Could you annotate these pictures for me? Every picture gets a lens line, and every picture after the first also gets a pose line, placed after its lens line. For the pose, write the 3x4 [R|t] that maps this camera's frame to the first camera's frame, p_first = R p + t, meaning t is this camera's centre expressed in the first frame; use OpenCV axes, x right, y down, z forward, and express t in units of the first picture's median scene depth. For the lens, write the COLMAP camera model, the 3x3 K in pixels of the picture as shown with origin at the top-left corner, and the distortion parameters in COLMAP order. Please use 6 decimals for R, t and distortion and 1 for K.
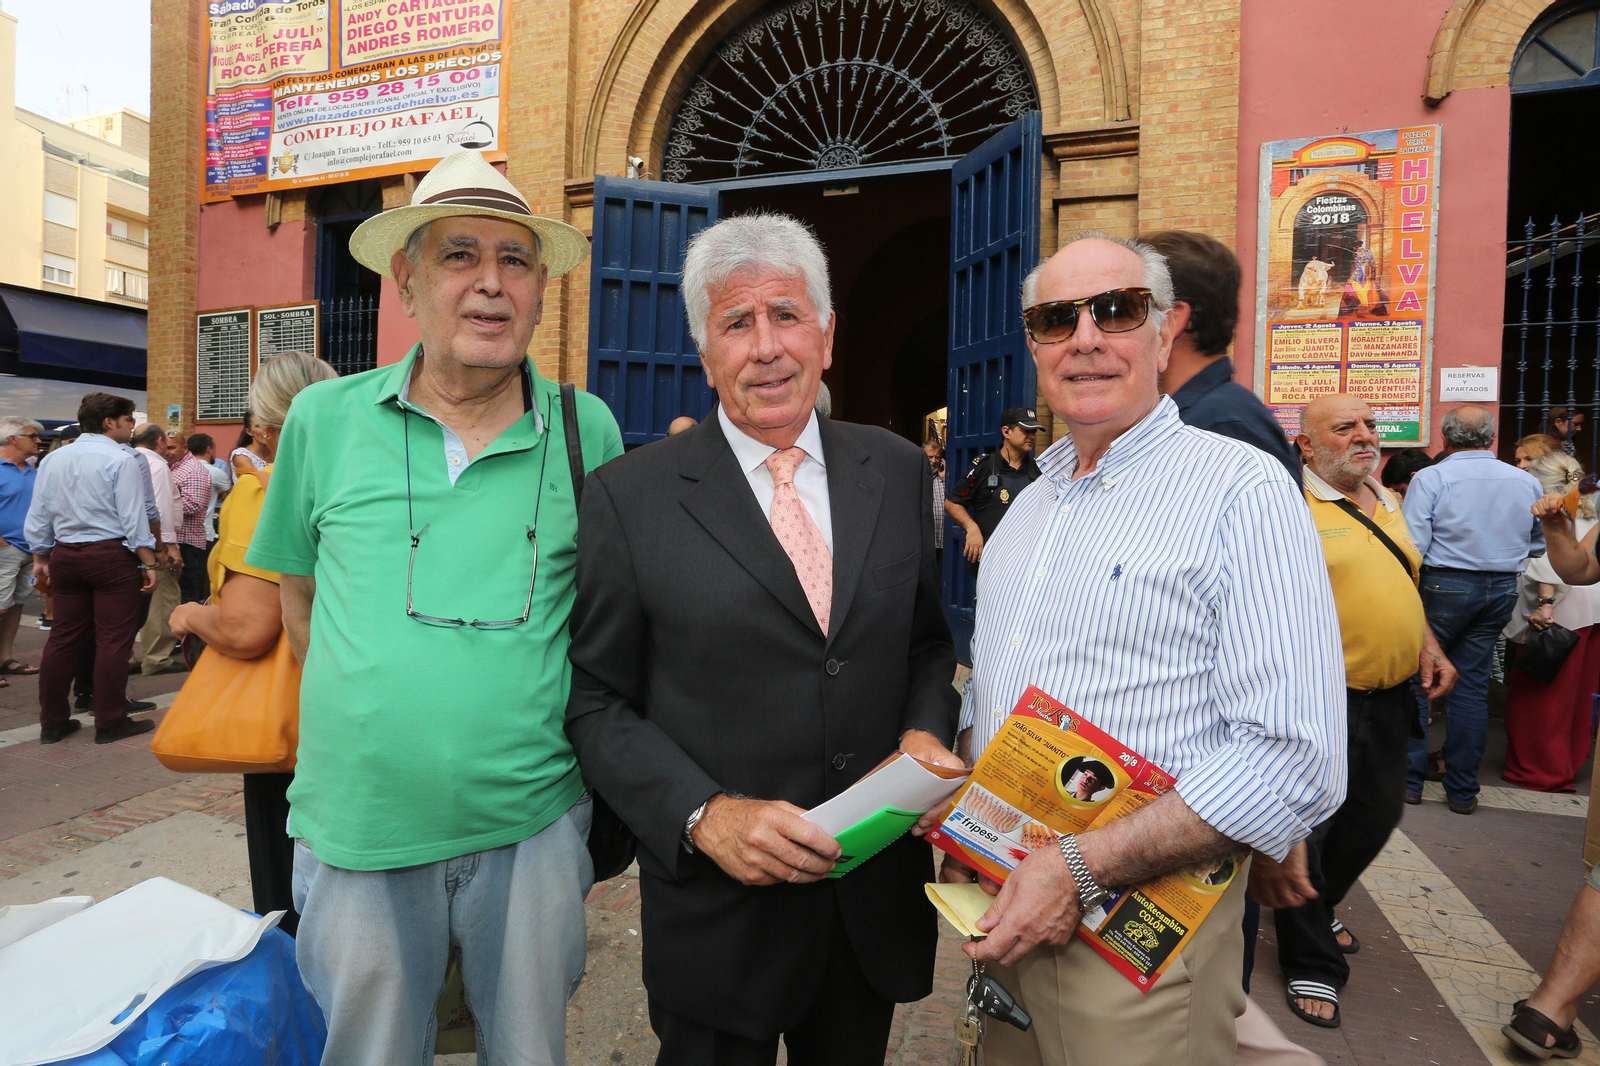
lens RADIAL K [[850.8, 0, 792.9], [0, 850.8, 530.2], [0, 0, 1]] dist [-0.077603, 0.037387]
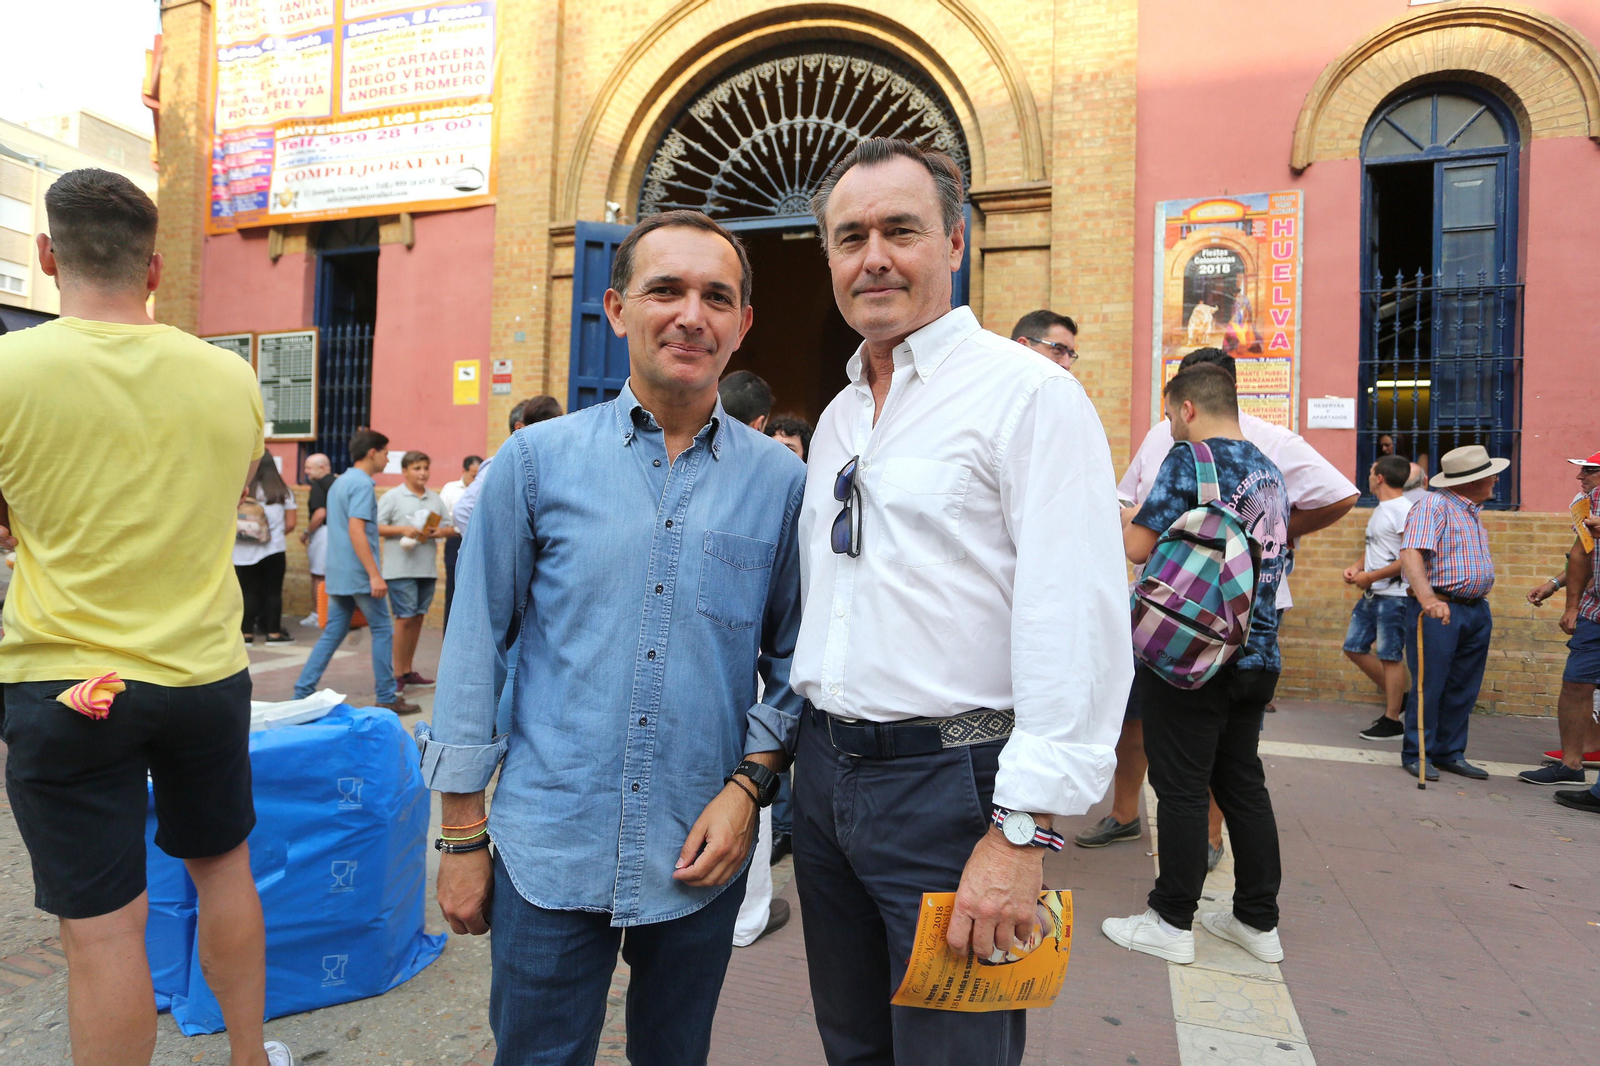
lens RADIAL K [[920.6, 0, 800.0], [0, 920.6, 533.0], [0, 0, 1]] dist [-0.091876, 0.076212]
pose [[0.999963, 0.004950, 0.007018, 0.053887], [-0.004745, 0.999569, -0.028956, 0.023278], [-0.007158, 0.028922, 0.999556, -0.192300]]
